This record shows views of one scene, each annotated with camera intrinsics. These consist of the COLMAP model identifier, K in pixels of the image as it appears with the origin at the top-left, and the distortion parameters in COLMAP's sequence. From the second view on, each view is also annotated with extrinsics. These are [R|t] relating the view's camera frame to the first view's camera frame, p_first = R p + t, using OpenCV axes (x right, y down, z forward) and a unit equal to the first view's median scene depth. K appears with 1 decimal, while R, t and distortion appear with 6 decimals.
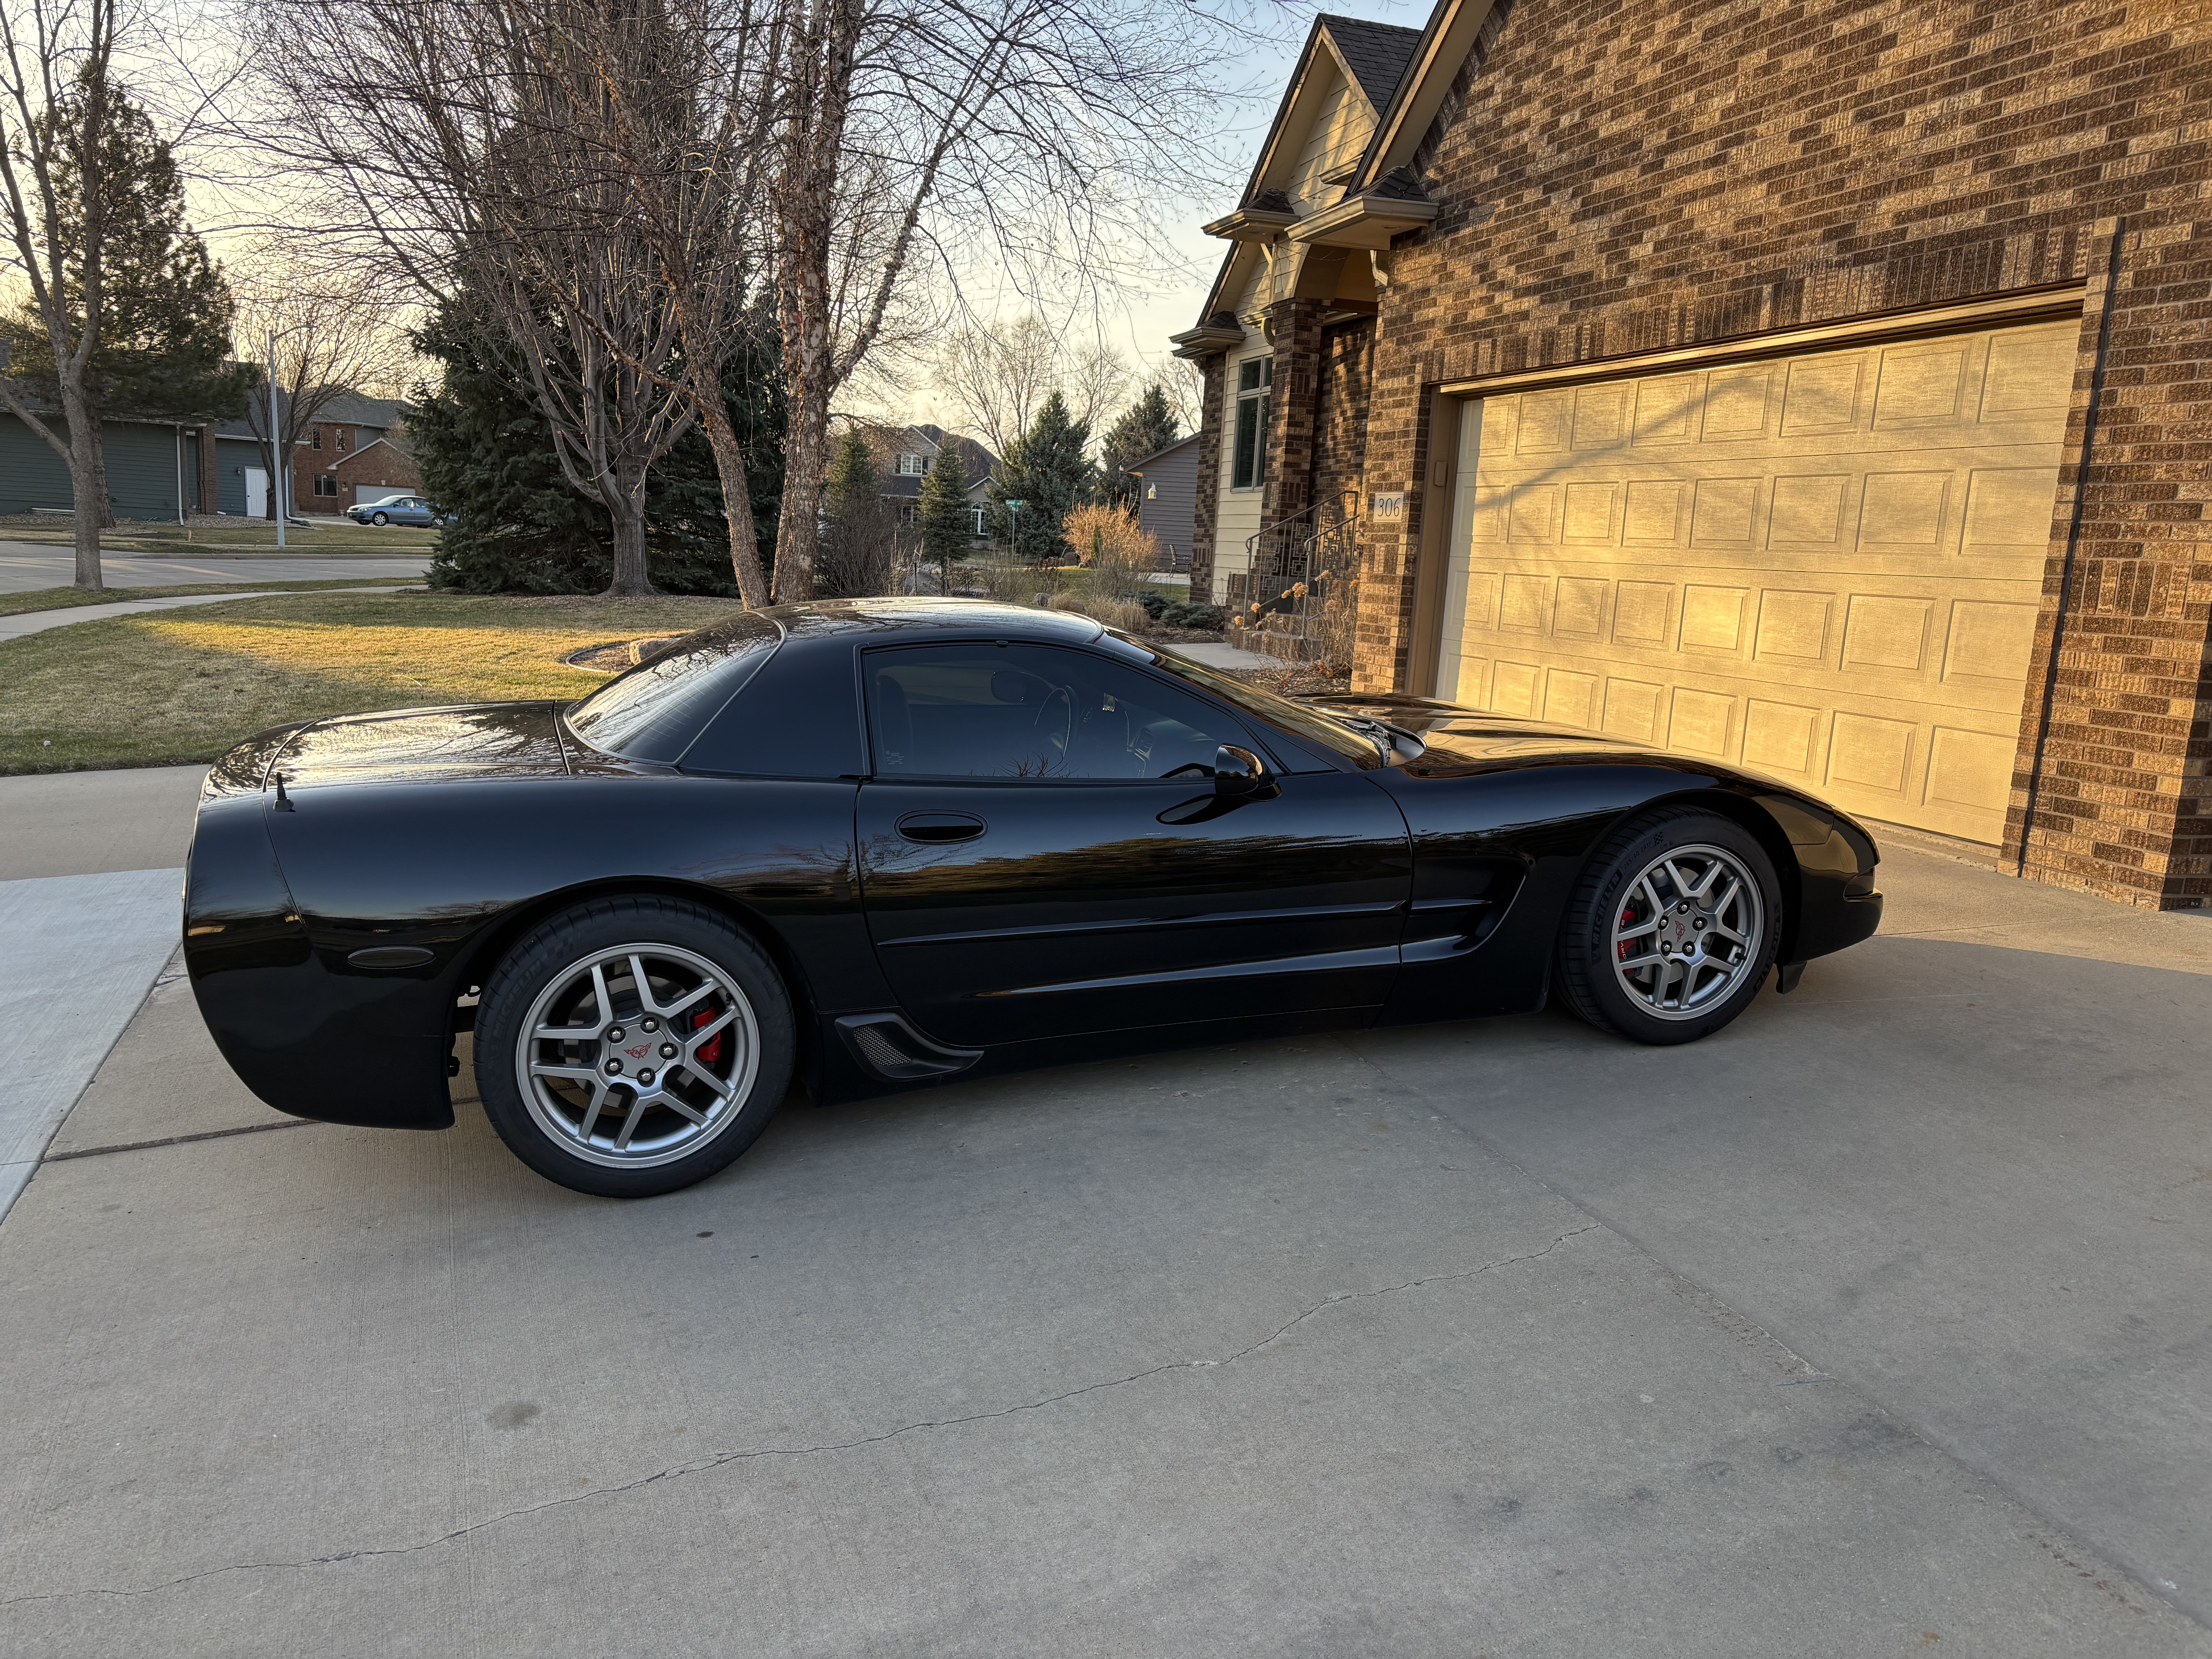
lens RADIAL K [[1659.9, 0, 1113.6], [0, 1659.9, 742.3], [0, 0, 1]] dist [0.080759, -0.090746]
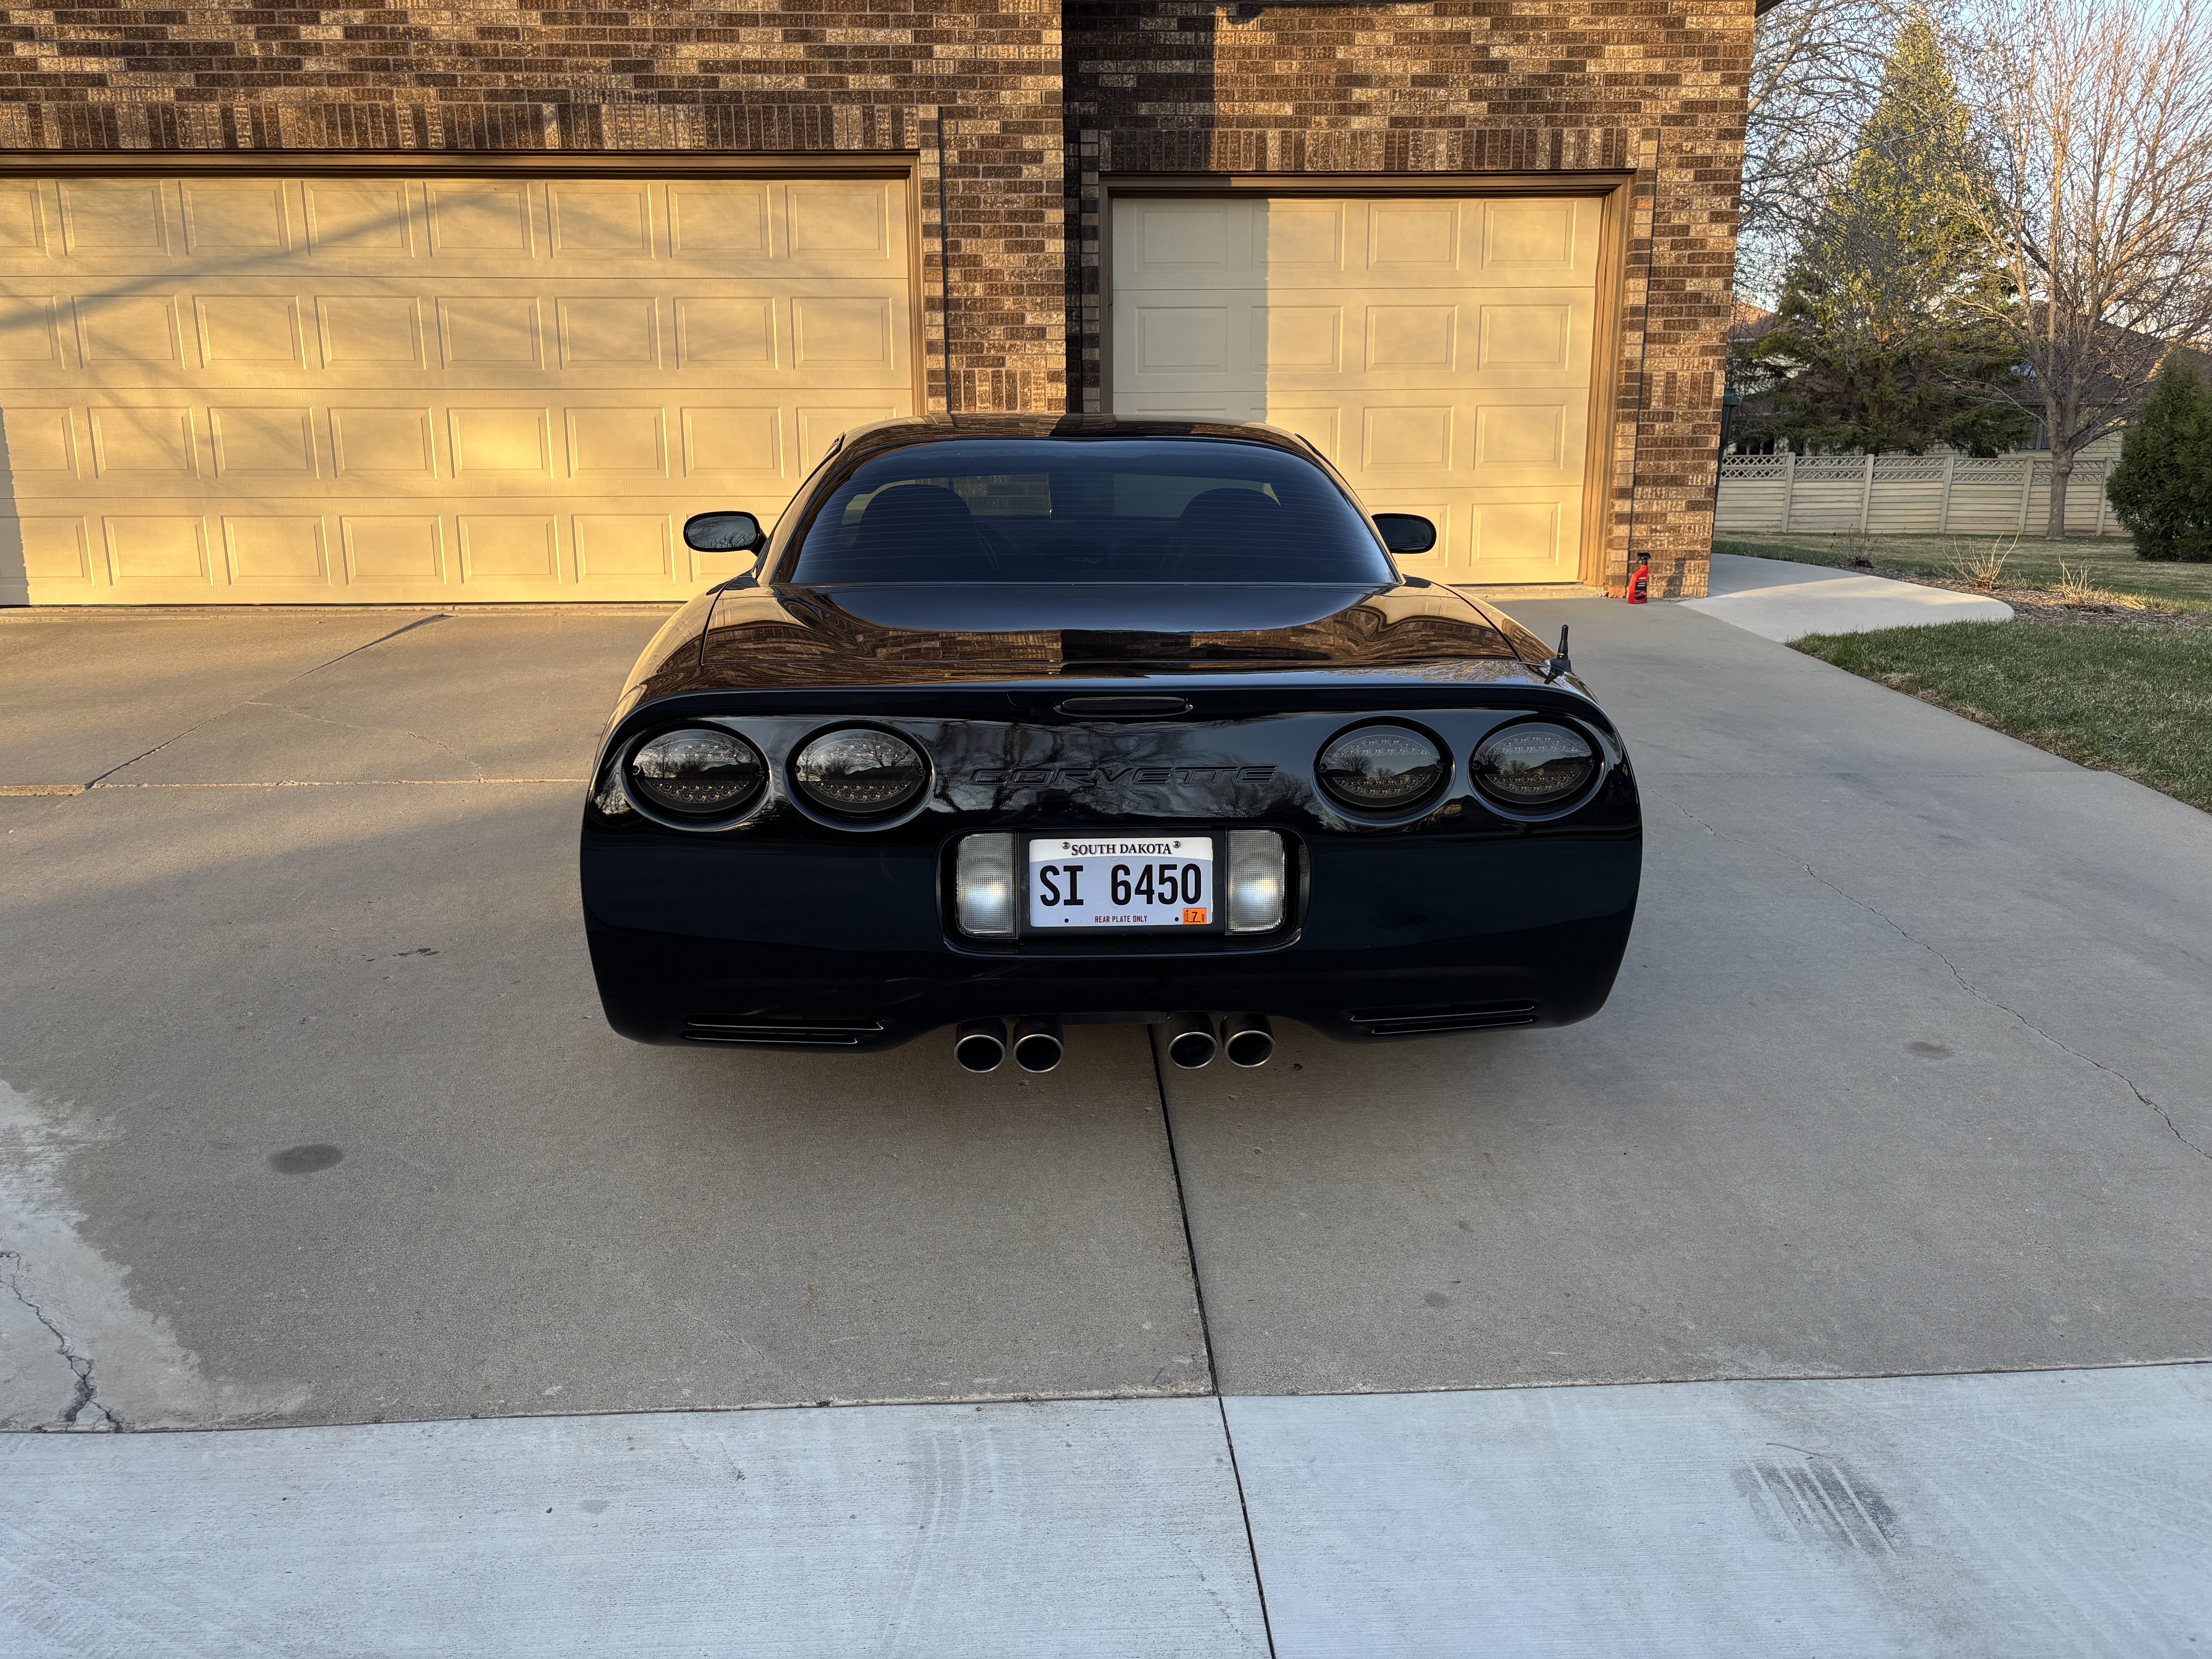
lens RADIAL K [[1705.0, 0, 1108.8], [0, 1705.0, 694.6], [0, 0, 1]] dist [0.091587, -0.105123]
pose [[0.267669, -0.192197, 0.944147, -0.694260], [0.136909, 0.977547, 0.160182, -0.055528], [-0.953734, 0.086387, 0.287972, 0.499921]]
